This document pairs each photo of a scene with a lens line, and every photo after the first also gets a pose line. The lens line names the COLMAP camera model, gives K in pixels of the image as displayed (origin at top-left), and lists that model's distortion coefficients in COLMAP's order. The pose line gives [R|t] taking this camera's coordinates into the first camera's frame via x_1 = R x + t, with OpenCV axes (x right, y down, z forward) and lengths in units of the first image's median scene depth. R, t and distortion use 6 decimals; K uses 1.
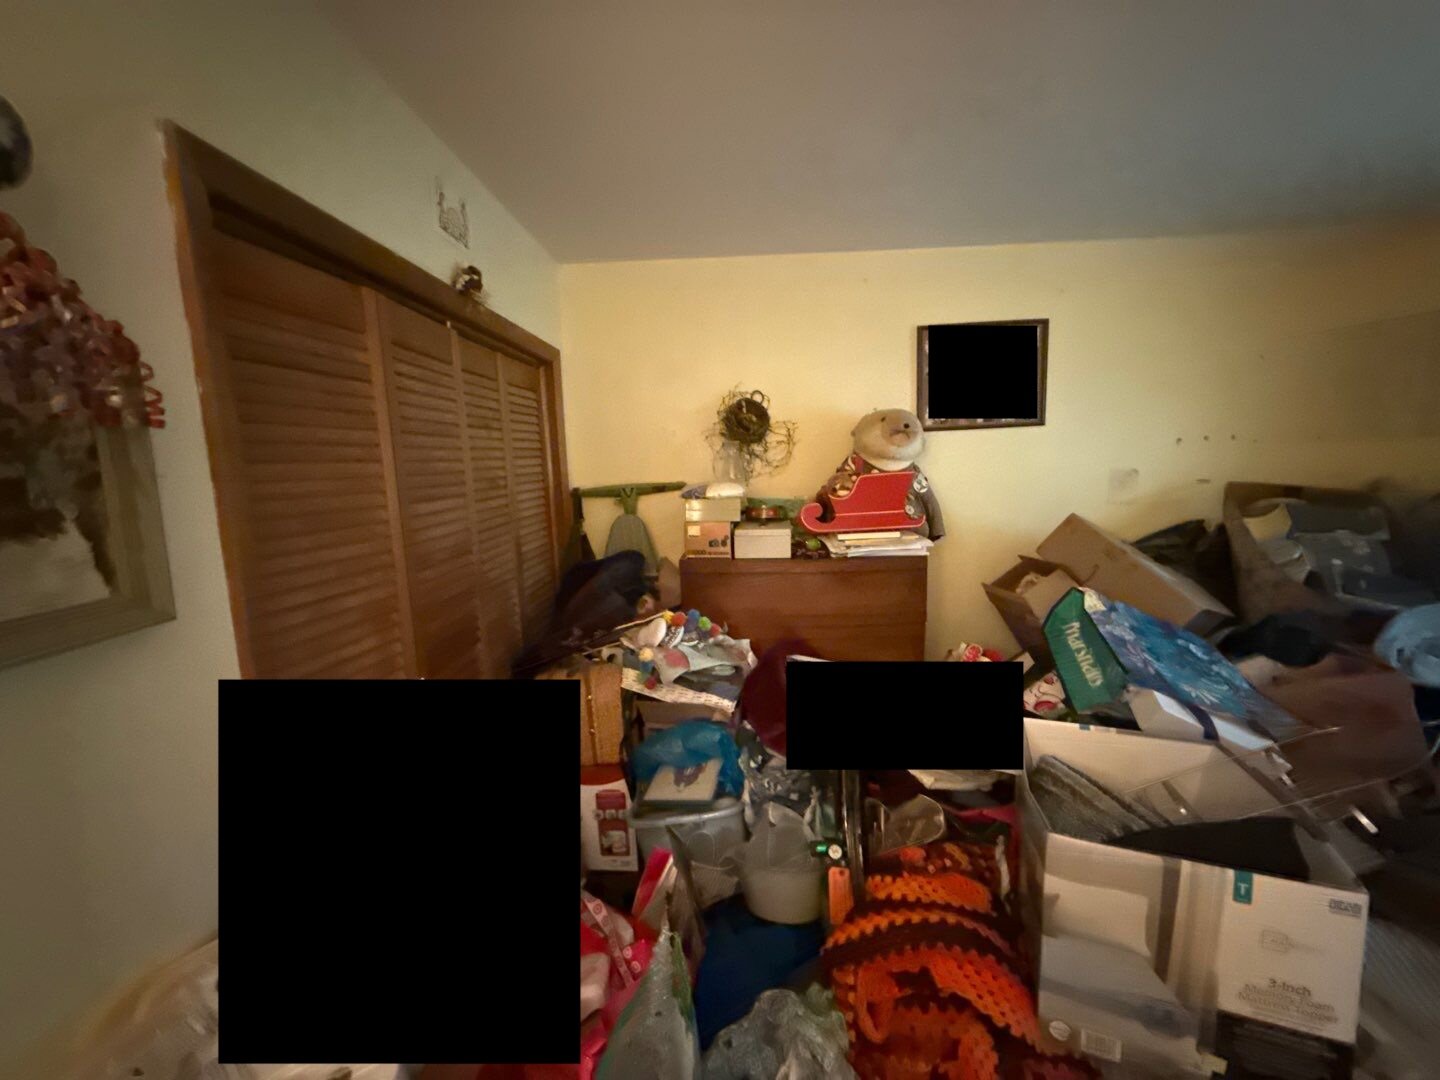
lens RADIAL K [[574.5, 0, 720.0], [0, 574.5, 538.0], [0, 0, 1]] dist [0.000658, 0.000252]
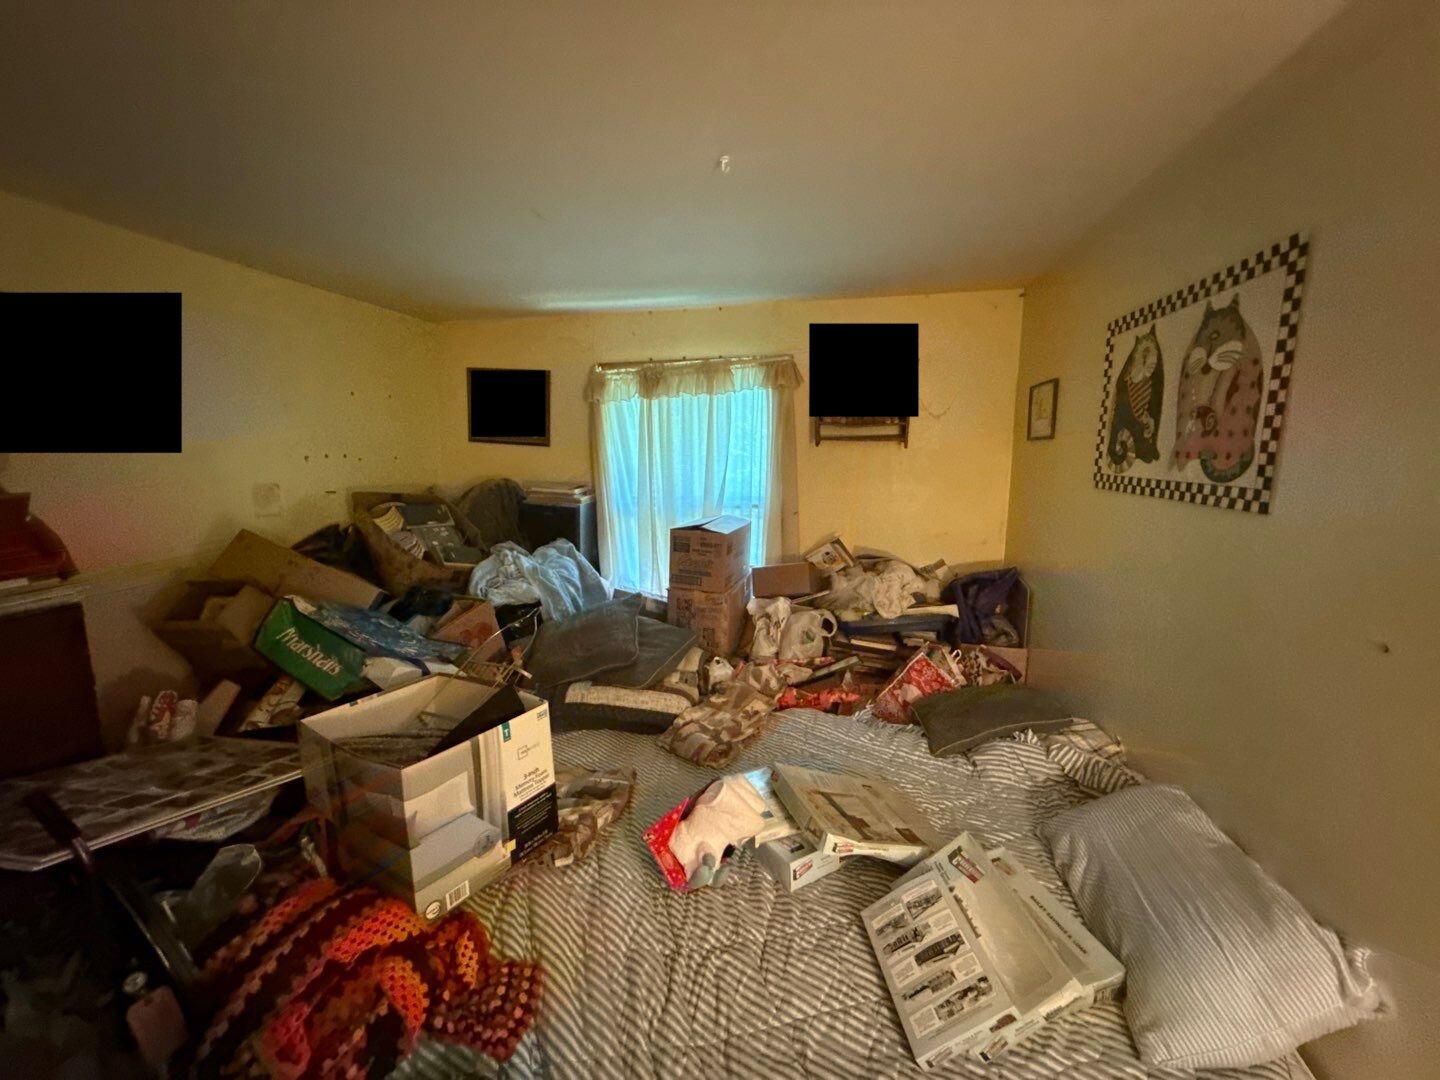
lens RADIAL K [[574.5, 0, 718.4], [0, 574.5, 537.8], [0, 0, 1]] dist [0.000658, 0.000252]
pose [[0.172381, -0.115201, 0.978271, -0.331809], [0.136990, 0.986290, 0.092006, -0.010378], [-0.975458, 0.118153, 0.185799, 0.013662]]
